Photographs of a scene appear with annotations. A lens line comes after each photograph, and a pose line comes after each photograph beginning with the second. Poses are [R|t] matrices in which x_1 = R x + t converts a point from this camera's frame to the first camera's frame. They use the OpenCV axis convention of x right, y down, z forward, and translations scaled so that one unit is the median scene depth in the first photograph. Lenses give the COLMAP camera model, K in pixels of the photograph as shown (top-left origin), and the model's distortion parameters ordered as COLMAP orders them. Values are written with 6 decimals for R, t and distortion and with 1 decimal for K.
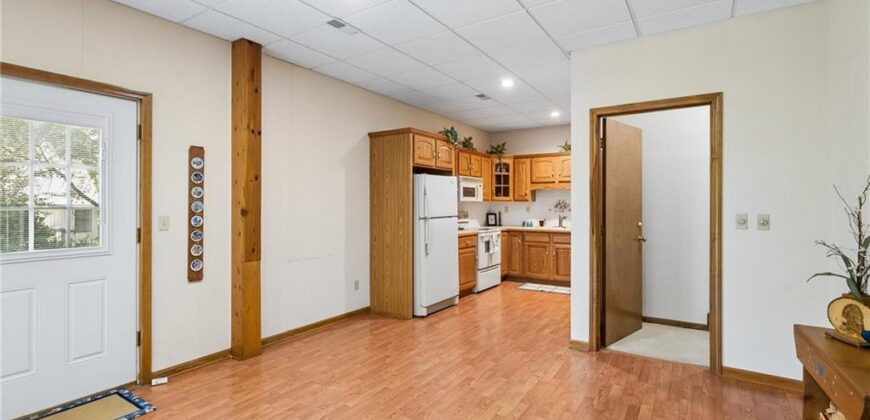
lens RADIAL K [[403.2, 0, 433.9], [0, 403.2, 204.4], [0, 0, 1]] dist [0.002084, 0.000715]
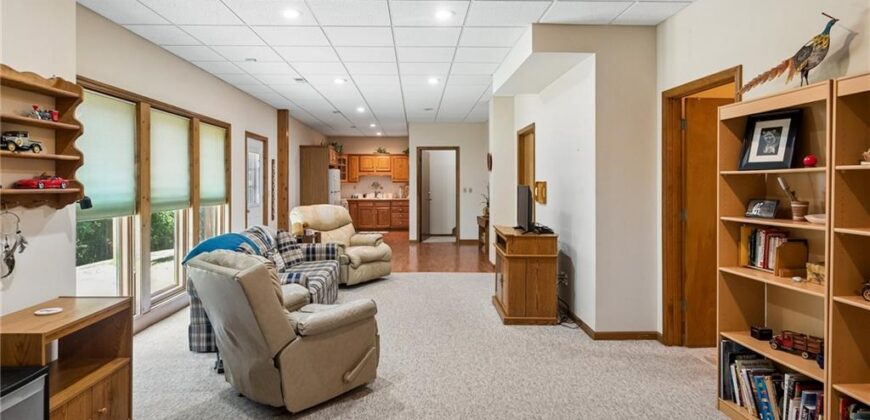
lens RADIAL K [[507.3, 0, 425.1], [0, 507.3, 182.0], [0, 0, 1]] dist [-0.001621, -0.000612]
pose [[0.822557, -0.002915, 0.568675, -0.733304], [0.003818, 0.999993, -0.000396, -0.008181], [-0.568670, 0.002497, 0.822562, -0.873194]]
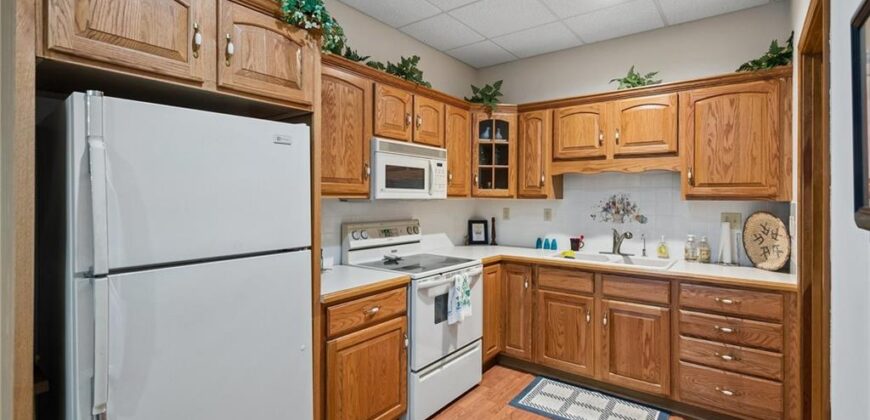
lens RADIAL K [[403.2, 0, 437.8], [0, 403.2, 196.0], [0, 0, 1]] dist [0.002084, 0.000715]
pose [[0.997810, 0.005029, -0.065955, 0.141530], [-0.005192, 0.999984, -0.002300, -0.009232], [0.065943, 0.002637, 0.997820, 0.533157]]
